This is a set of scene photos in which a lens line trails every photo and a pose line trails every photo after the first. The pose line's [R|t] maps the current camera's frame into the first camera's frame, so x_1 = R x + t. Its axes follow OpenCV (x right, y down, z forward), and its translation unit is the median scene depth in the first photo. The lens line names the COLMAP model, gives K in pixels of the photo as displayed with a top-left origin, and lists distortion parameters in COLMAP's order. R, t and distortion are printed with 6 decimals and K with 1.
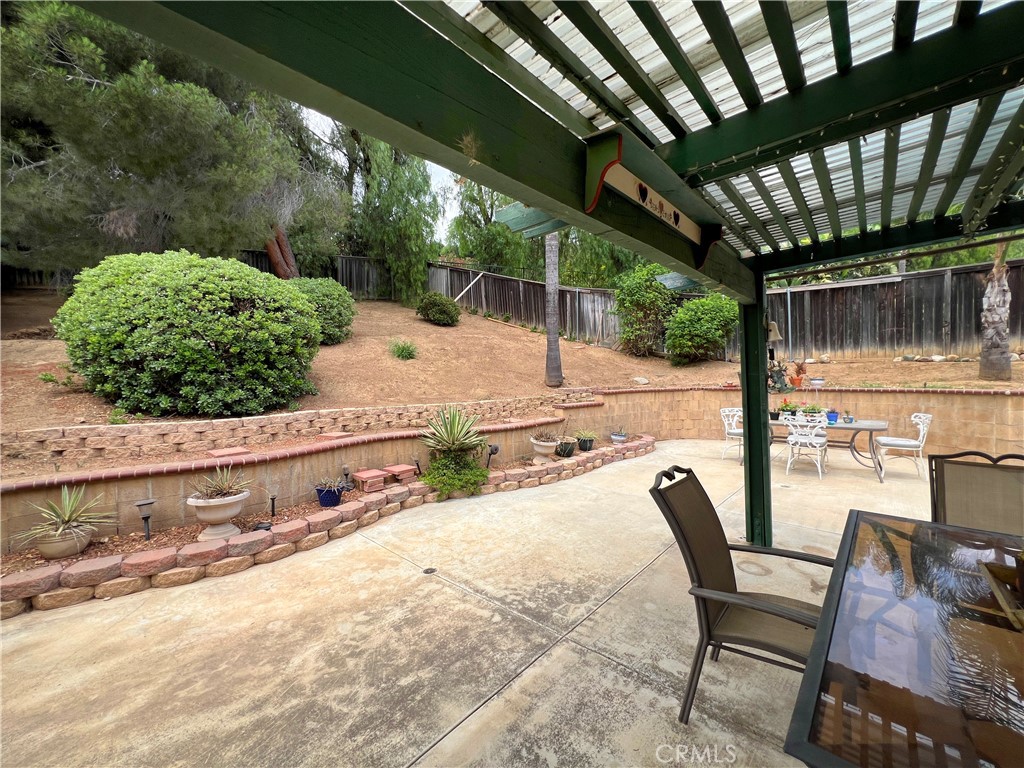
lens RADIAL K [[416.5, 0, 511.0], [0, 416.5, 357.5], [0, 0, 1]] dist [0.000195, 0.000329]
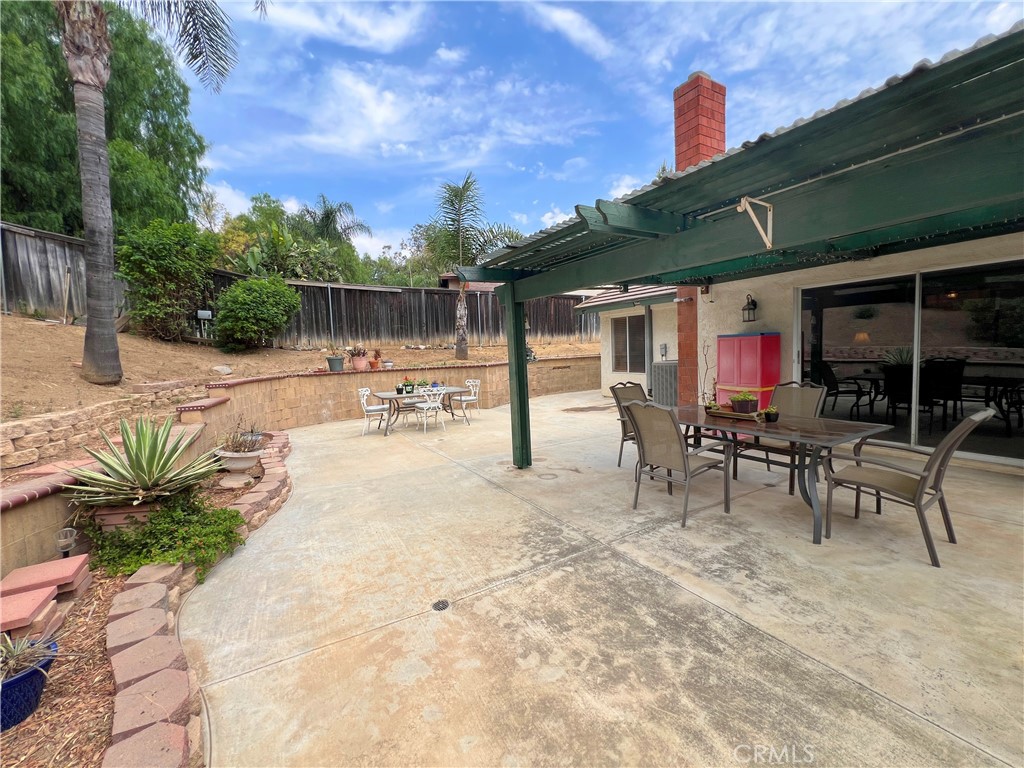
lens RADIAL K [[416.5, 0, 511.0], [0, 416.5, 357.5], [0, 0, 1]] dist [0.000195, 0.000329]
pose [[0.290356, -0.010280, 0.956863, -0.586550], [-0.007501, 0.999887, 0.013018, 0.031435], [-0.956889, -0.010957, 0.290246, 0.438660]]
